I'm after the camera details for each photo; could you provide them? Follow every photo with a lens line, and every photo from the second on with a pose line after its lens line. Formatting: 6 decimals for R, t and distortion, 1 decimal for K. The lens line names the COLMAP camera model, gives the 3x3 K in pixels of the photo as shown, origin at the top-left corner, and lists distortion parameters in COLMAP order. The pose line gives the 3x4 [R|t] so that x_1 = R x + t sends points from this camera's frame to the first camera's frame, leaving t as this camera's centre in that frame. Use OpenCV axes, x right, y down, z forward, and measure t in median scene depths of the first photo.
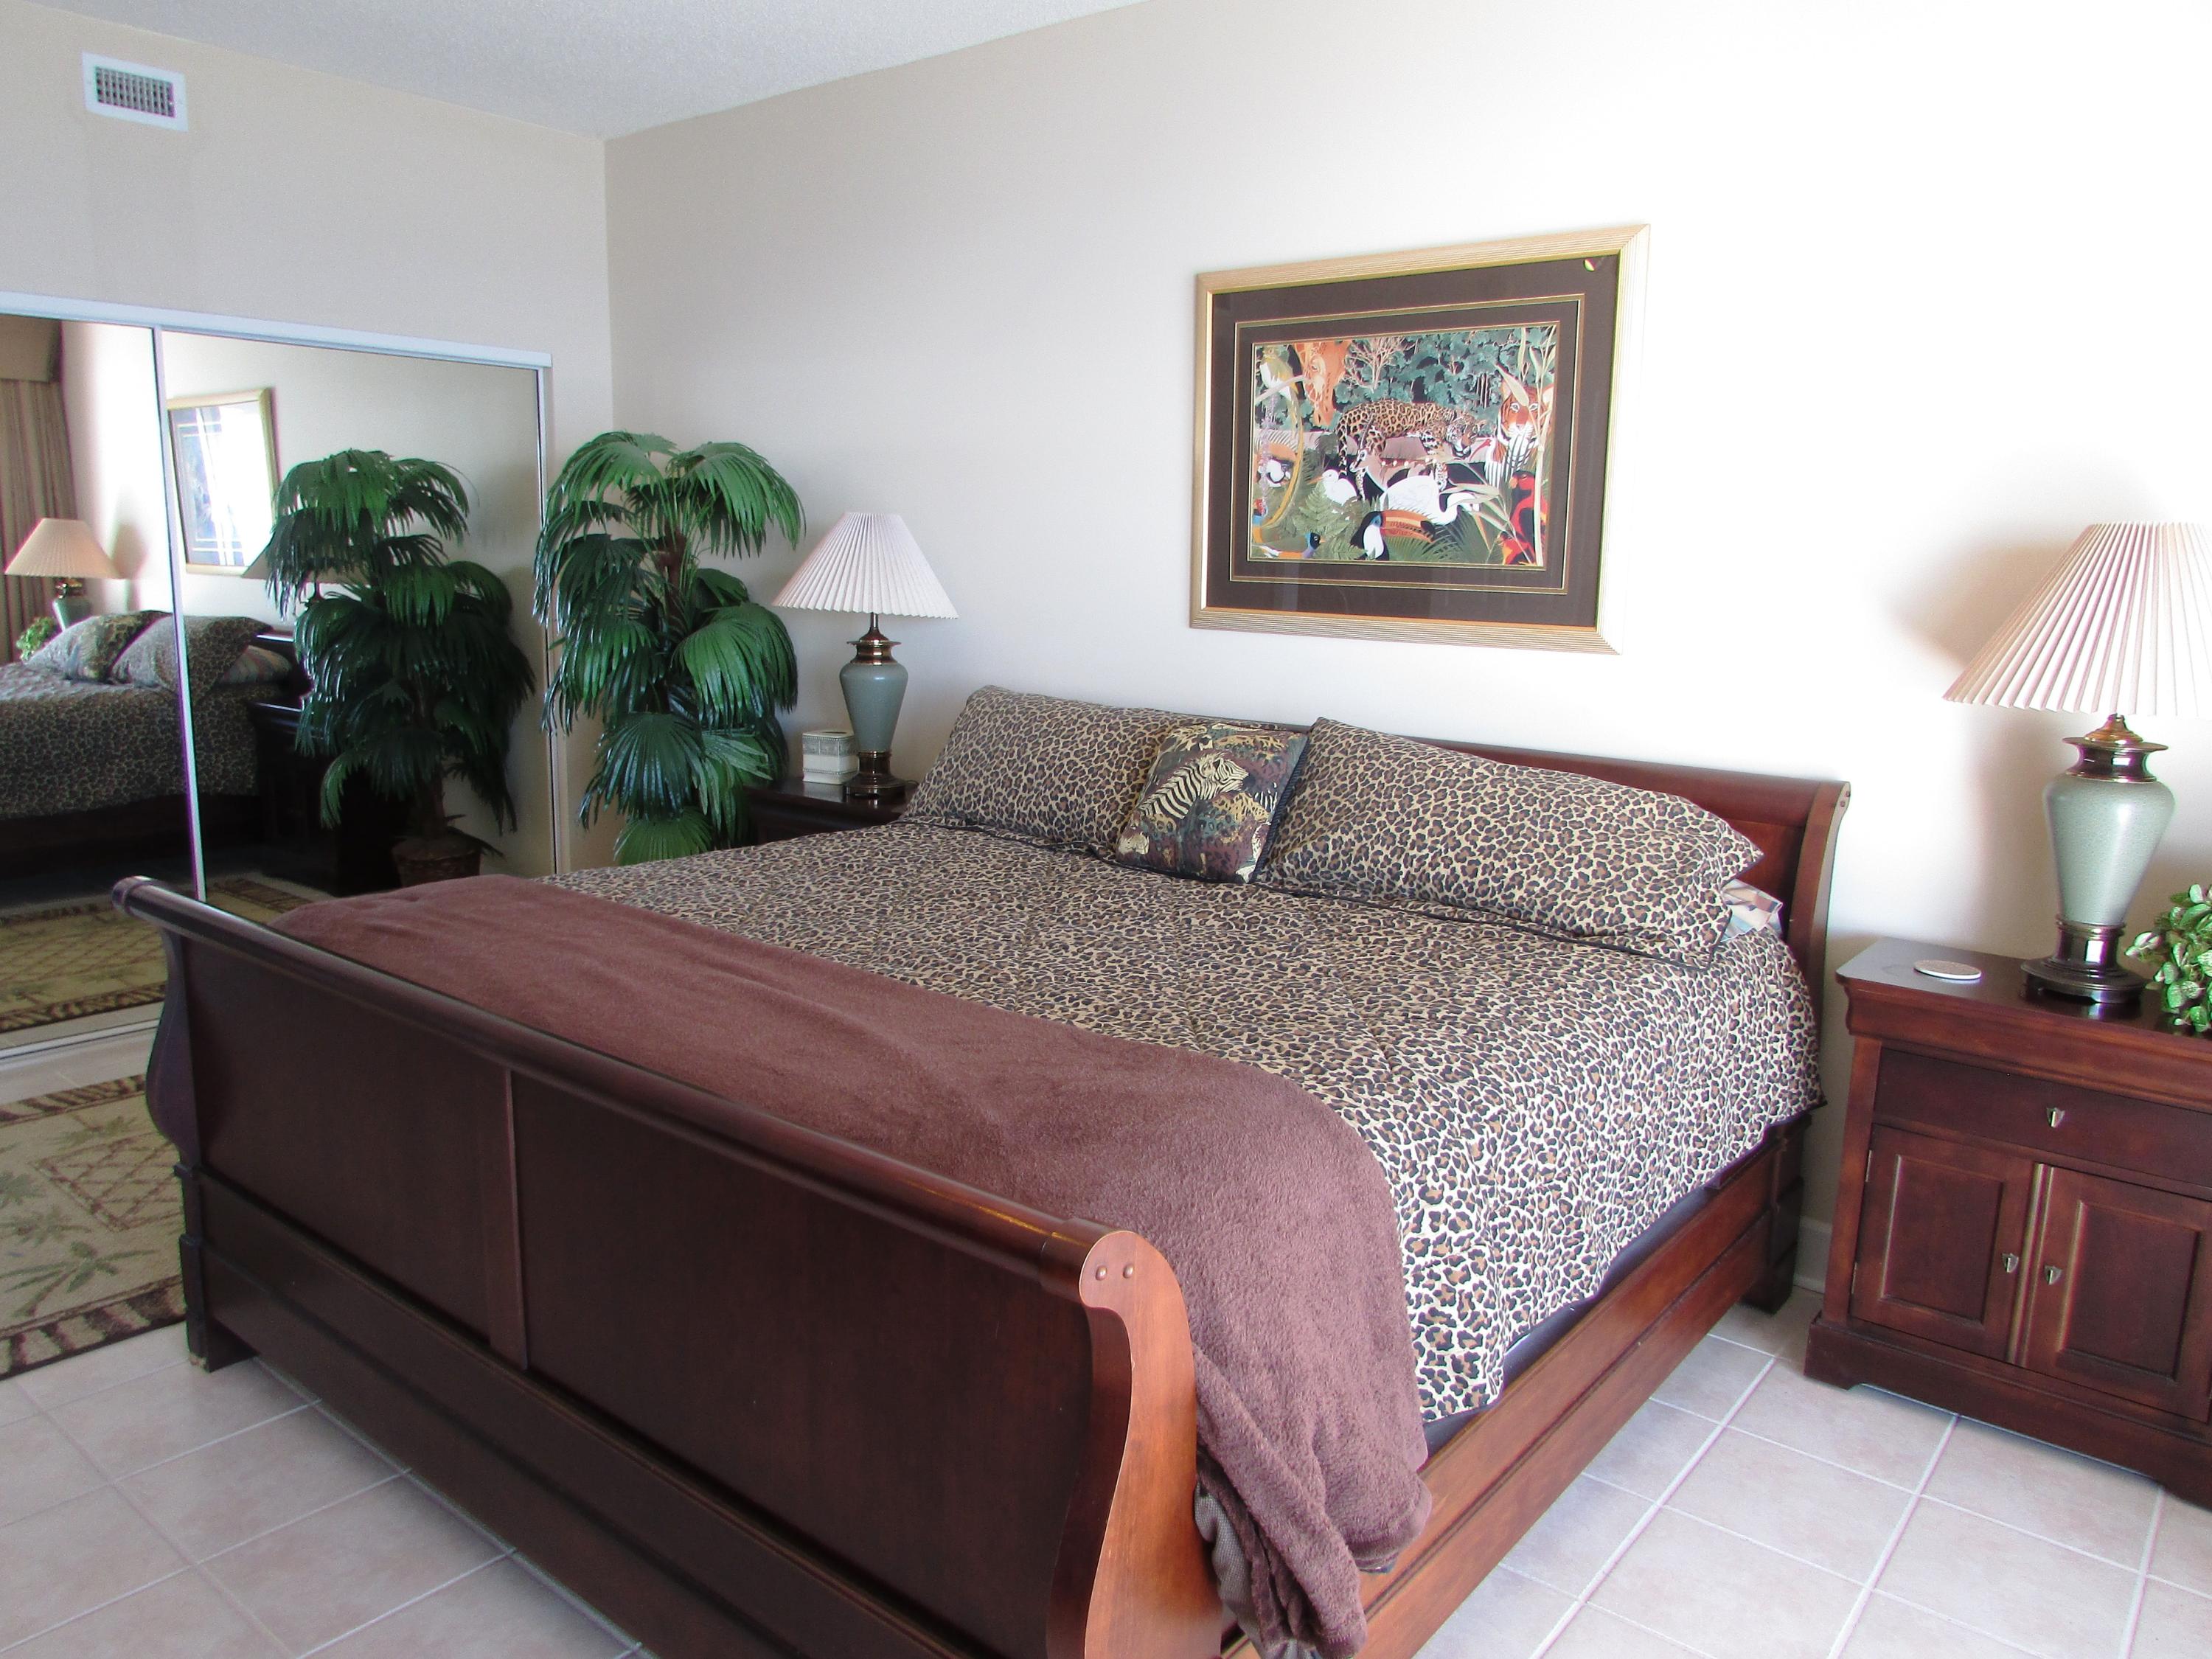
lens RADIAL K [[1567.2, 0, 1105.1], [0, 1567.2, 818.8], [0, 0, 1]] dist [-0.040252, 0.022126]
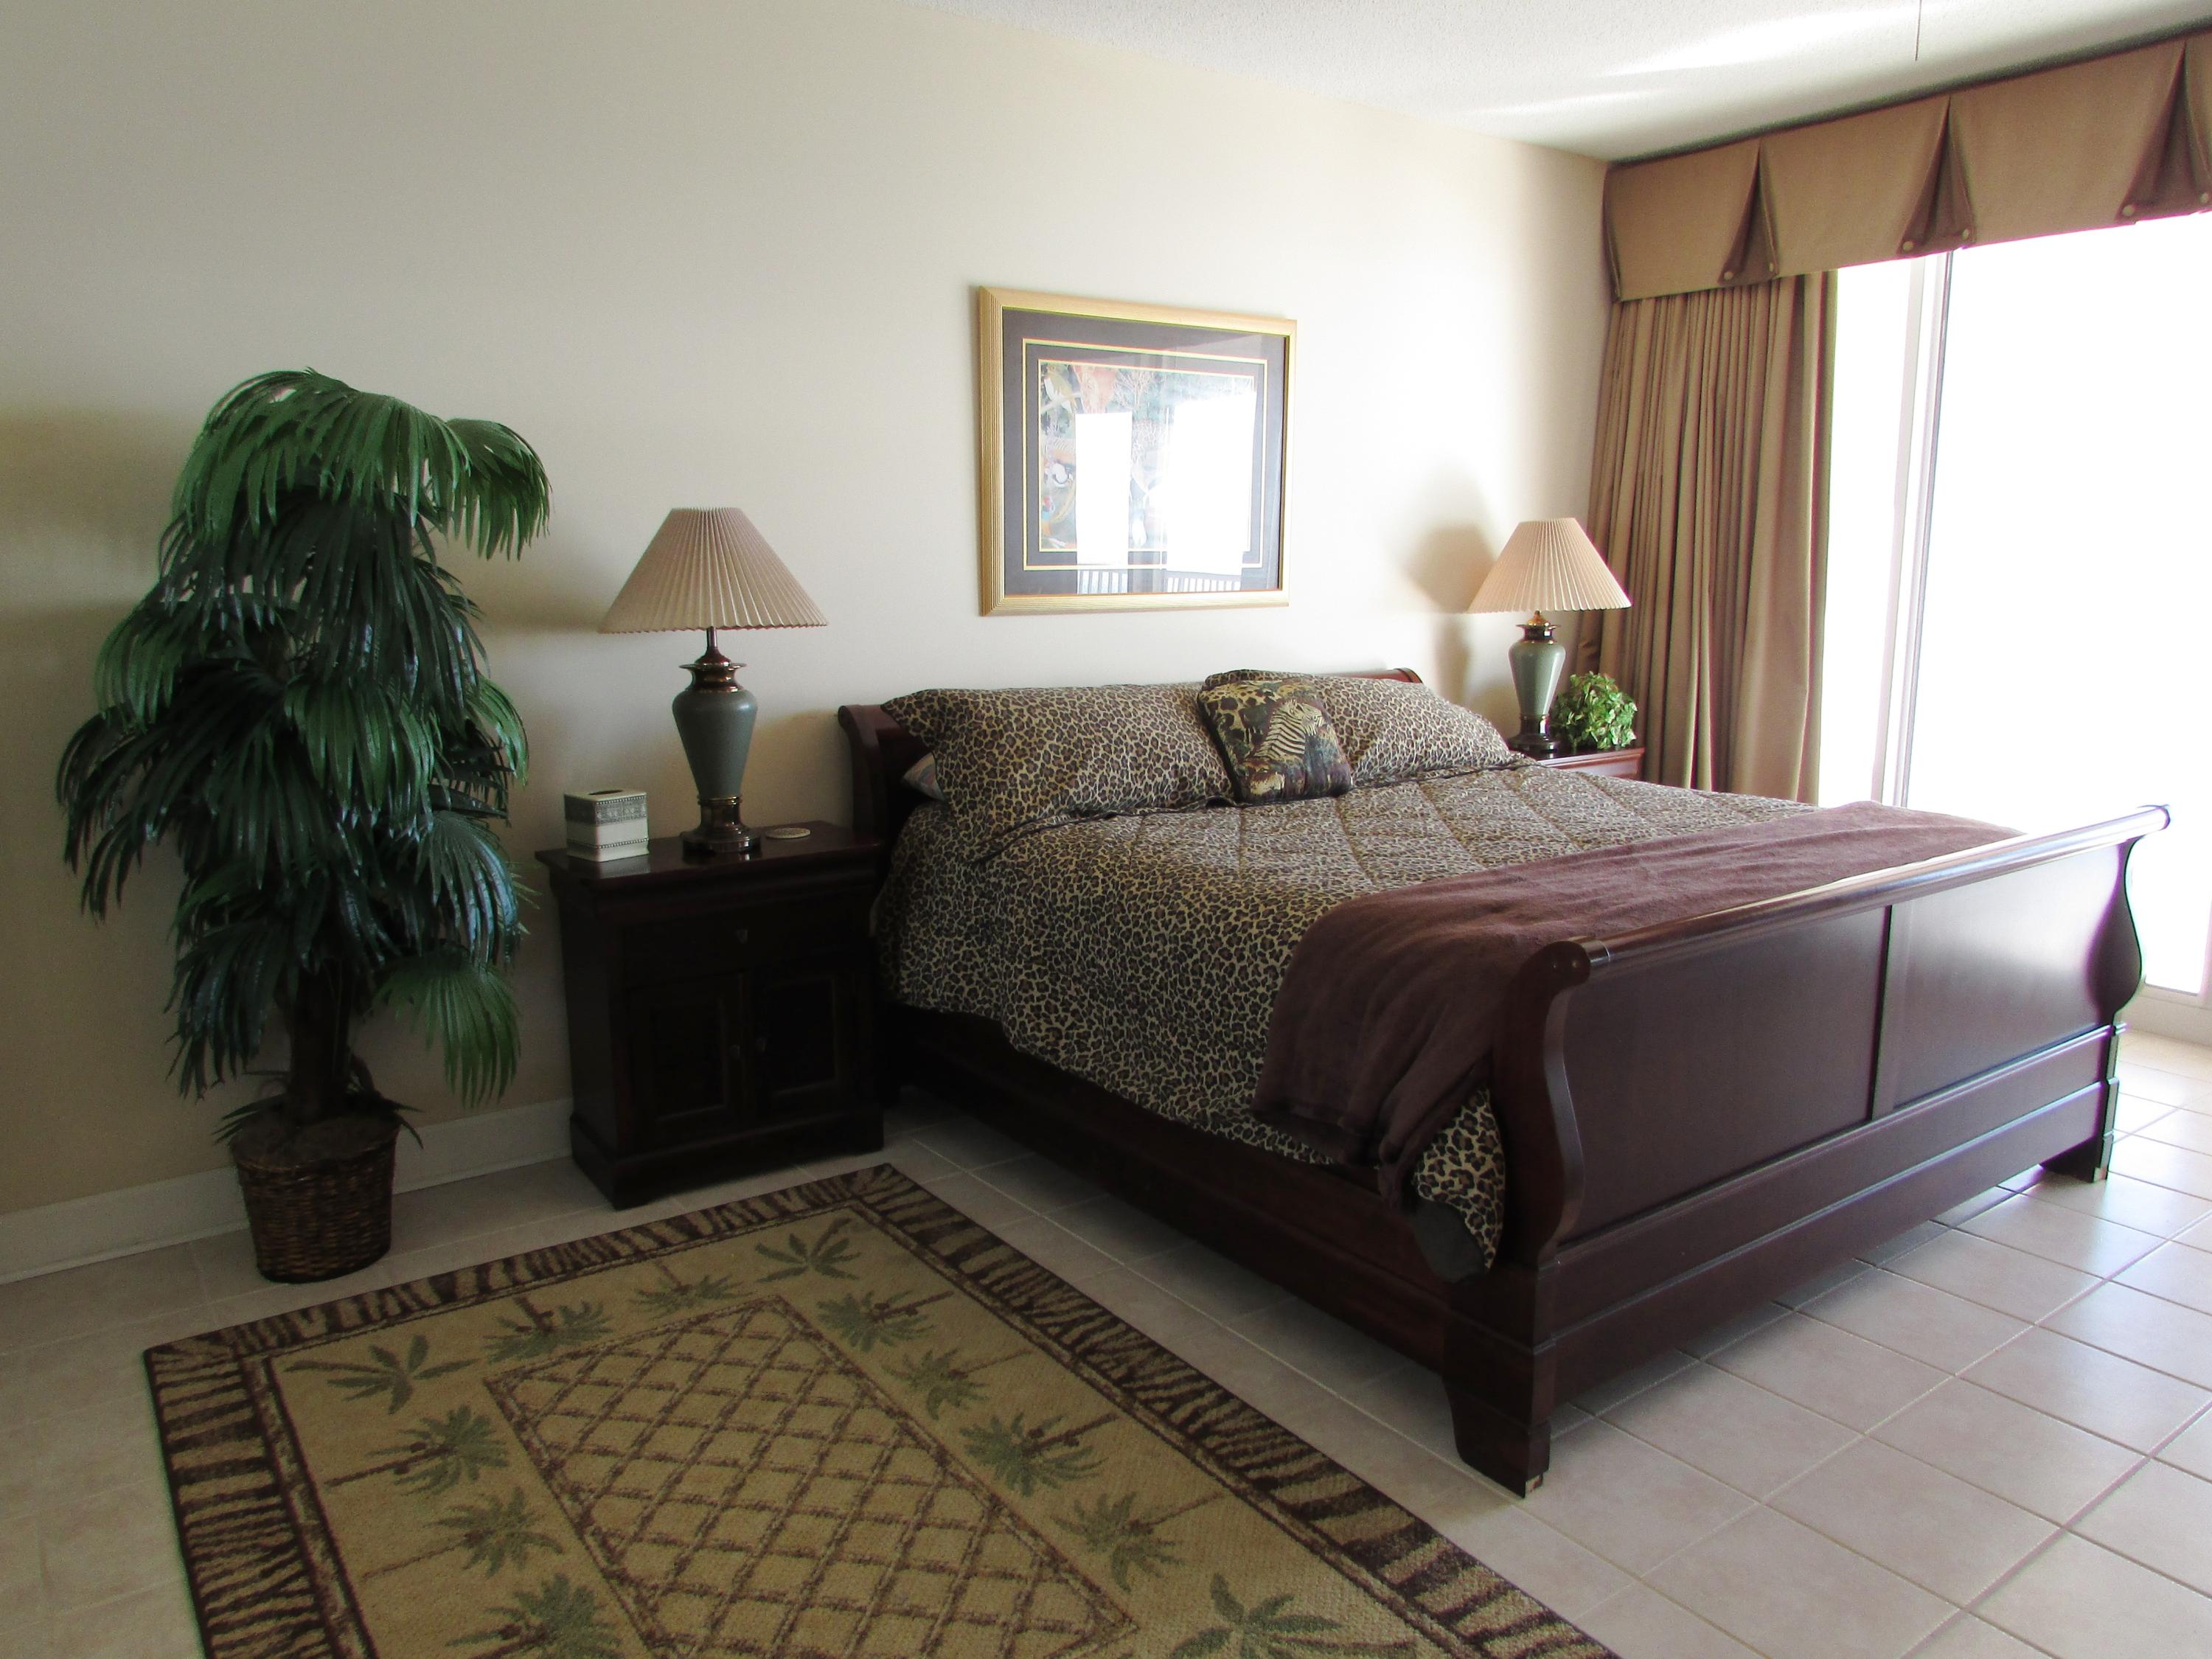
lens RADIAL K [[1567.2, 0, 1105.1], [0, 1567.2, 838.7], [0, 0, 1]] dist [-0.040252, 0.022126]
pose [[0.254967, -0.215171, 0.942705, -1.039382], [0.163172, 0.970520, 0.177388, -0.159346], [-0.953083, 0.108595, 0.282560, 0.669969]]
